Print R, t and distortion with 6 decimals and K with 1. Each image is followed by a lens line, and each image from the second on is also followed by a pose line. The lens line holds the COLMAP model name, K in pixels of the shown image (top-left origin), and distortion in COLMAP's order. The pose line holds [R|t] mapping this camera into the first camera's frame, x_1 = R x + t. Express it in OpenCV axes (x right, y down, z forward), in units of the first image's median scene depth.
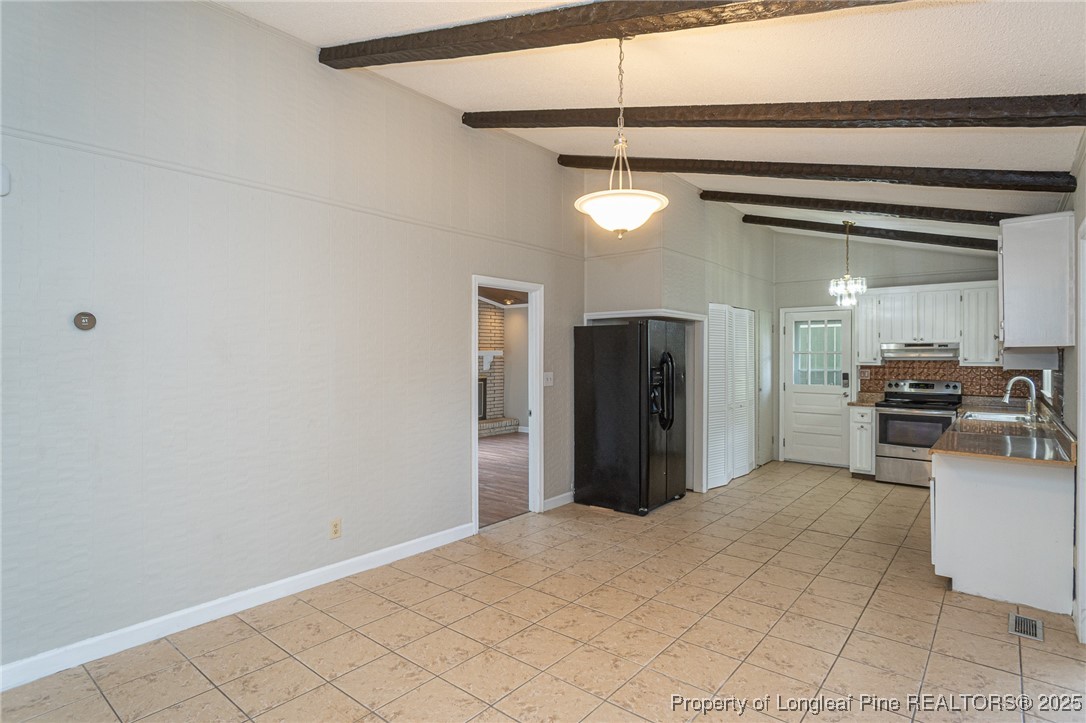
lens RADIAL K [[575.2, 0, 541.1], [0, 575.2, 354.9], [0, 0, 1]] dist [-0.008031, -0.000419]
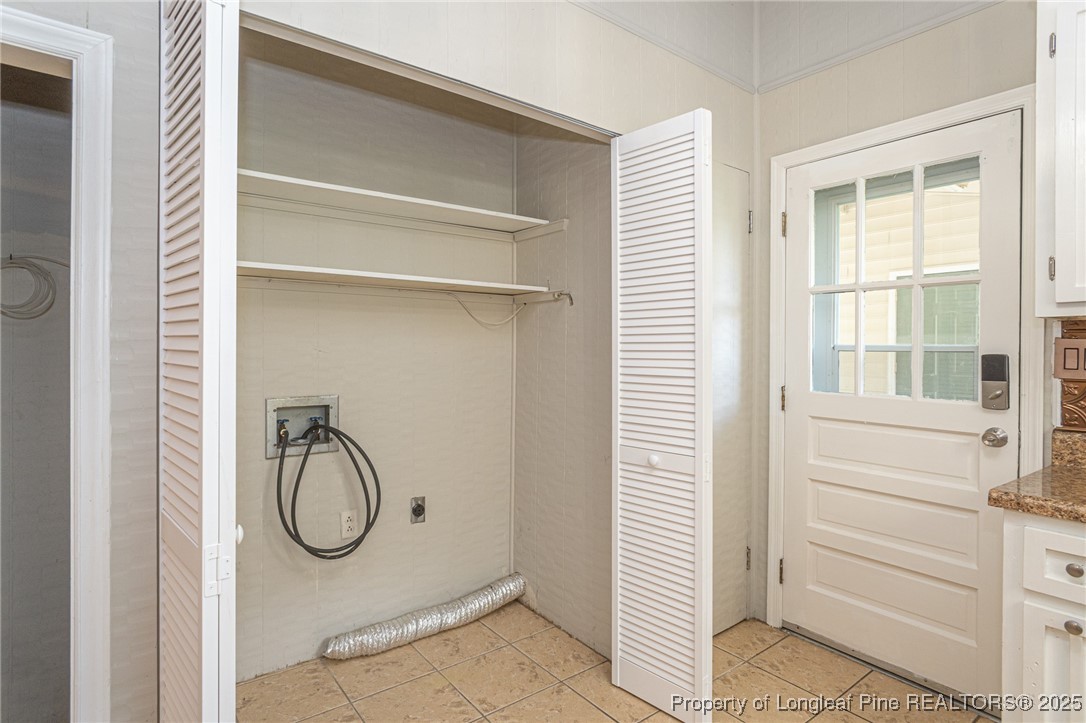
lens RADIAL K [[575.2, 0, 544.2], [0, 575.2, 349.6], [0, 0, 1]] dist [-0.008031, -0.000419]
pose [[0.976429, -0.000696, -0.215837, 0.421721], [0.003409, 0.999920, 0.012196, 0.027513], [0.215811, -0.012645, 0.976353, 0.764629]]
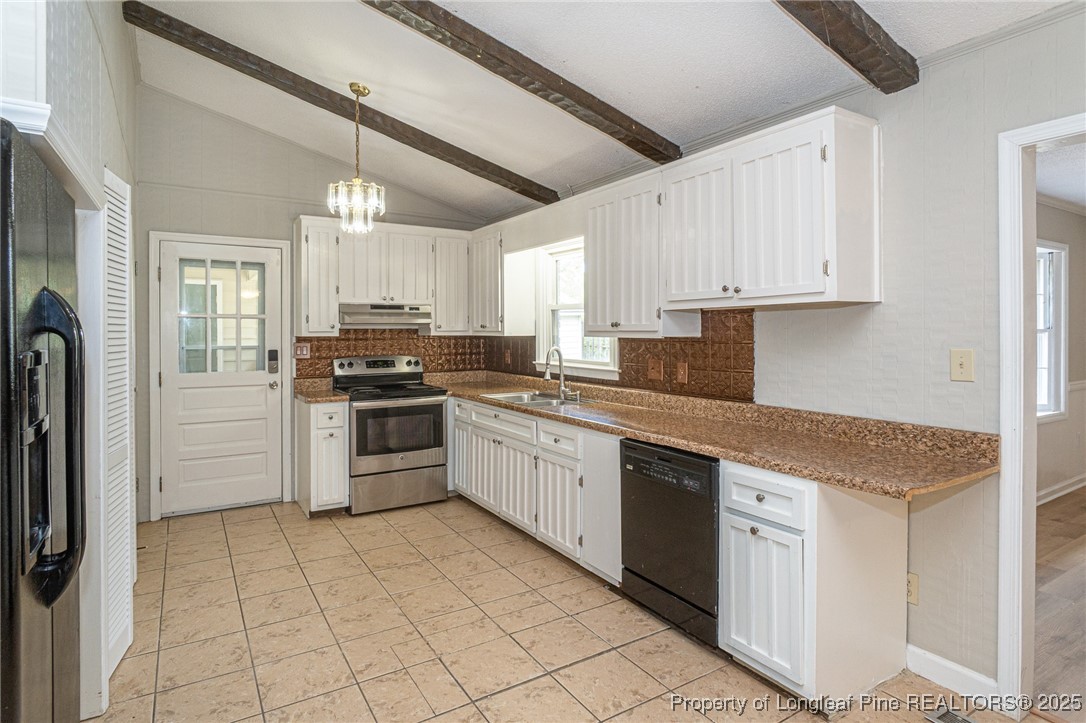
lens RADIAL K [[575.2, 0, 537.2], [0, 575.2, 336.2], [0, 0, 1]] dist [-0.008031, -0.000419]
pose [[0.323758, -0.011717, 0.946067, 0.040126], [0.000314, 0.999925, 0.012276, 0.010181], [-0.946140, -0.003678, 0.323737, 0.579968]]
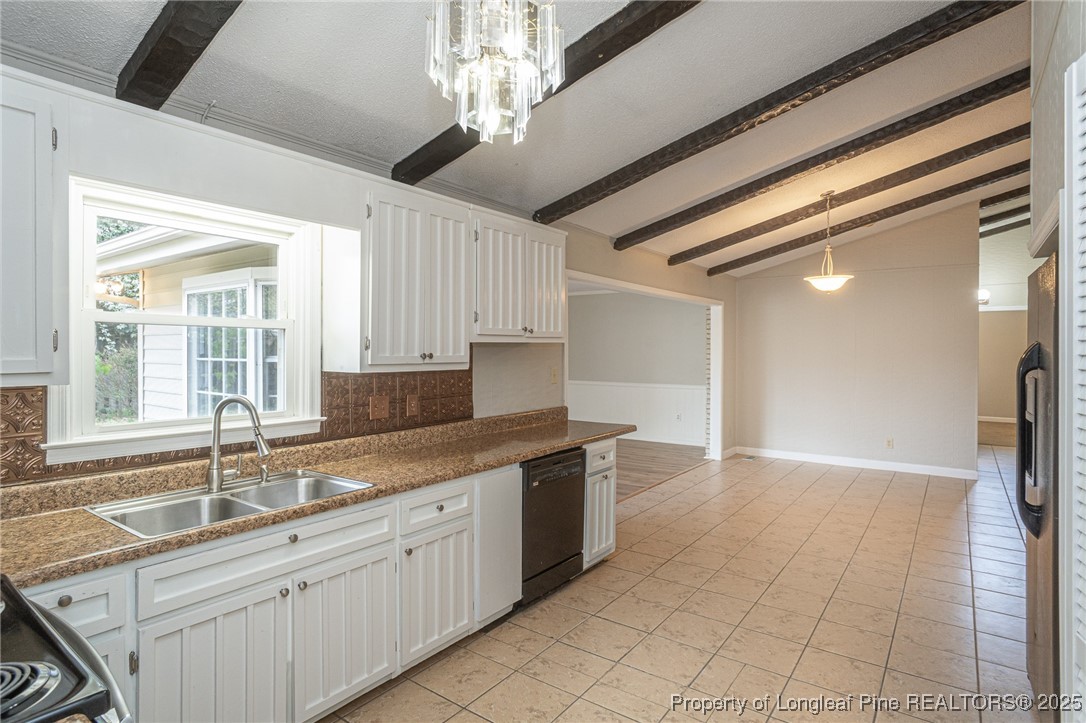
lens RADIAL K [[575.2, 0, 543.4], [0, 575.2, 356.1], [0, 0, 1]] dist [-0.008031, -0.000419]
pose [[-0.998228, -0.001956, -0.059465, 0.478551], [-0.002387, 0.999971, 0.007164, 0.003075], [0.059449, 0.007294, -0.998205, 1.119703]]
